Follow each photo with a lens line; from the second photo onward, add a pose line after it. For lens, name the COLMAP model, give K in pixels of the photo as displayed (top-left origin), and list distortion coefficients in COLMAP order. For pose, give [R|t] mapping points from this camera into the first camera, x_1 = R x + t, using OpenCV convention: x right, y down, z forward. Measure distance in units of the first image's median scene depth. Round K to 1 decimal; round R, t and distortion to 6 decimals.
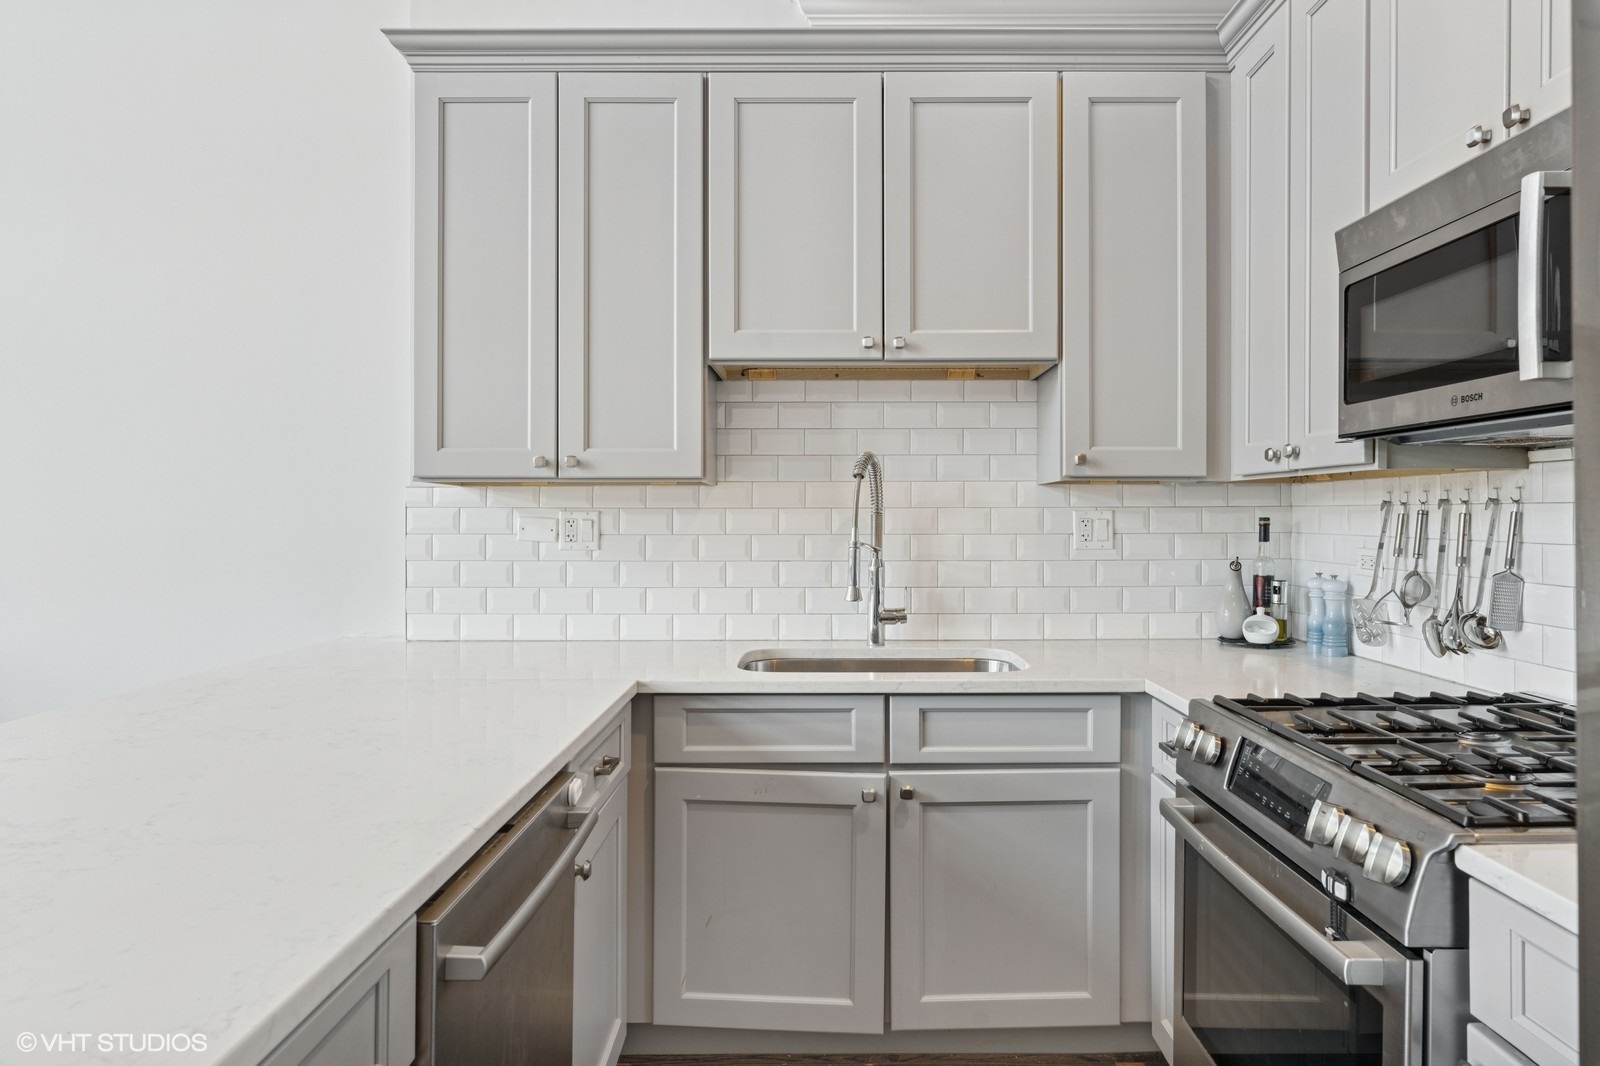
lens RADIAL K [[1065.6, 0, 800.0], [0, 1065.6, 533.0], [0, 0, 1]] dist [0.000256, 0.000087]
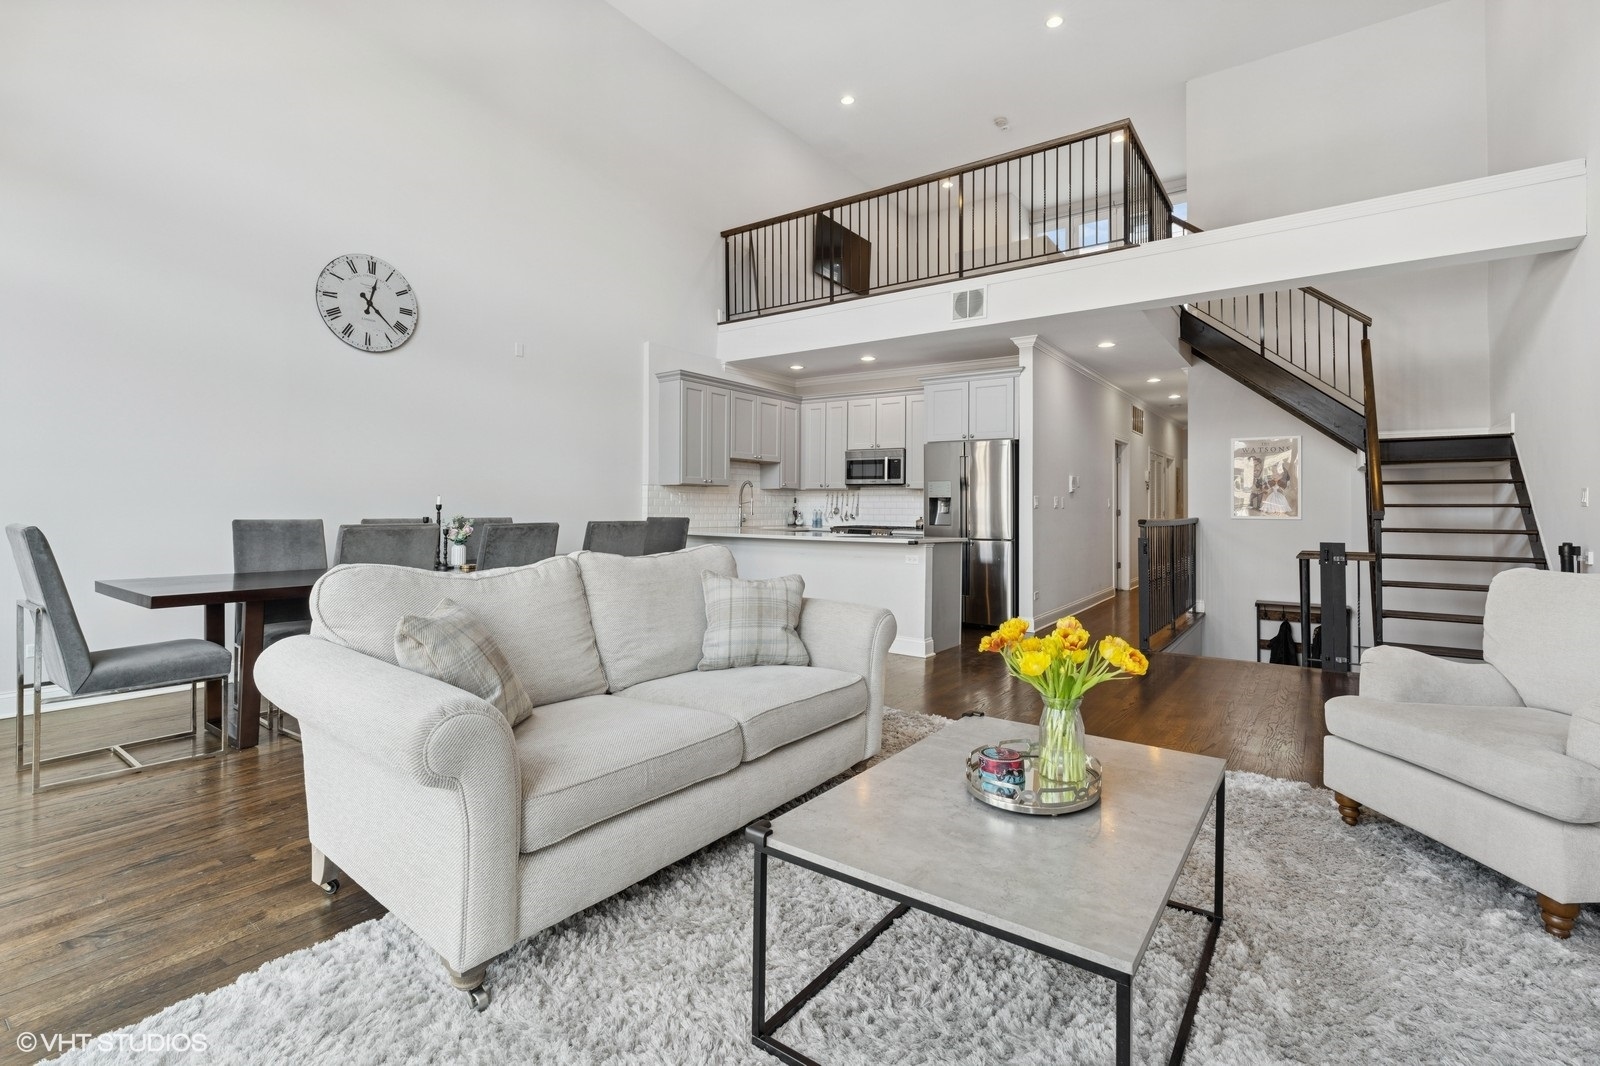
lens RADIAL K [[720.0, 0, 800.0], [0, 720.0, 533.0], [0, 0, 1]] dist [0.000313, -0.000096]
pose [[0.570574, -0.017837, 0.821053, -3.174805], [0.007887, 0.999837, 0.016240, 0.127567], [-0.821208, -0.002790, 0.570622, -1.222355]]
